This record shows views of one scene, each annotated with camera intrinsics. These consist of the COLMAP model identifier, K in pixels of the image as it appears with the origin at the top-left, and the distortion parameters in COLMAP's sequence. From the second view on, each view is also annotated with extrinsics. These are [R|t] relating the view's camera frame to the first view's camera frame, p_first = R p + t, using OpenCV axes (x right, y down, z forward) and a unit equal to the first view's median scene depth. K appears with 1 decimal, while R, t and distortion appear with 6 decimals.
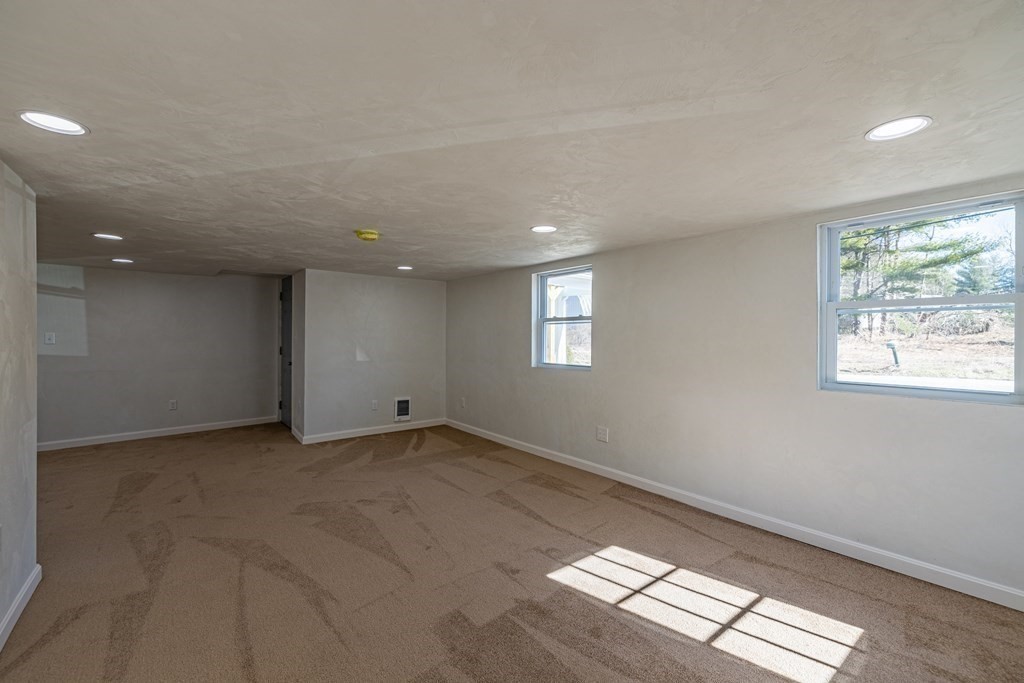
lens RADIAL K [[429.8, 0, 508.6], [0, 429.8, 336.7], [0, 0, 1]] dist [0.001087, -0.000050]
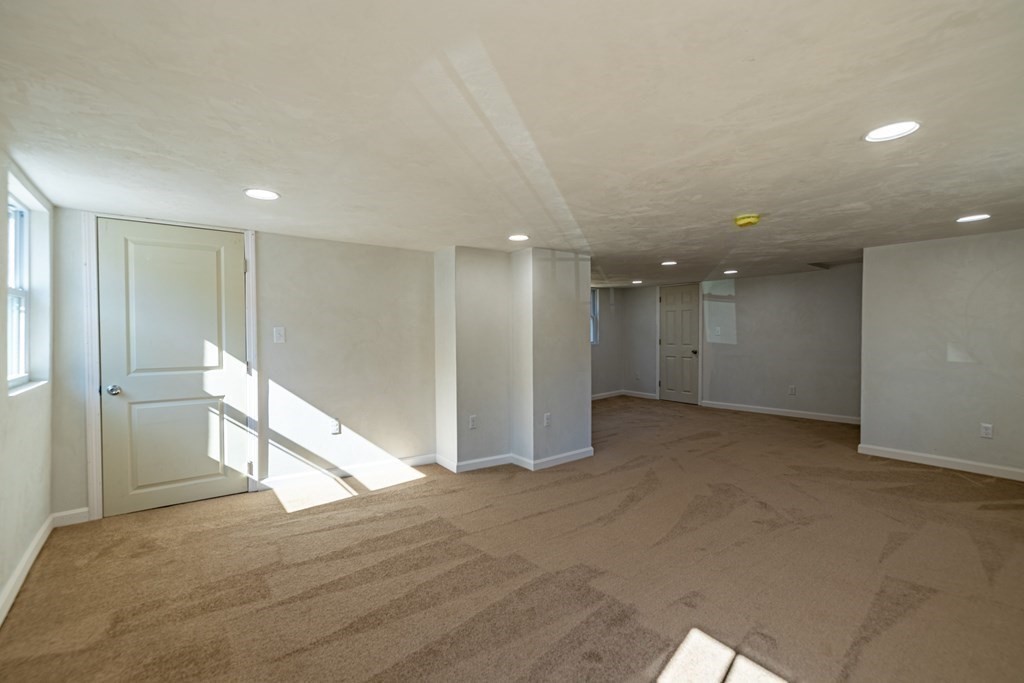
lens RADIAL K [[429.8, 0, 508.8], [0, 429.8, 339.2], [0, 0, 1]] dist [0.001087, -0.000050]
pose [[-0.015508, 0.014073, -0.999781, 0.681758], [0.005860, 0.999885, 0.013984, 0.009589], [0.999863, -0.005642, -0.015588, 0.527581]]
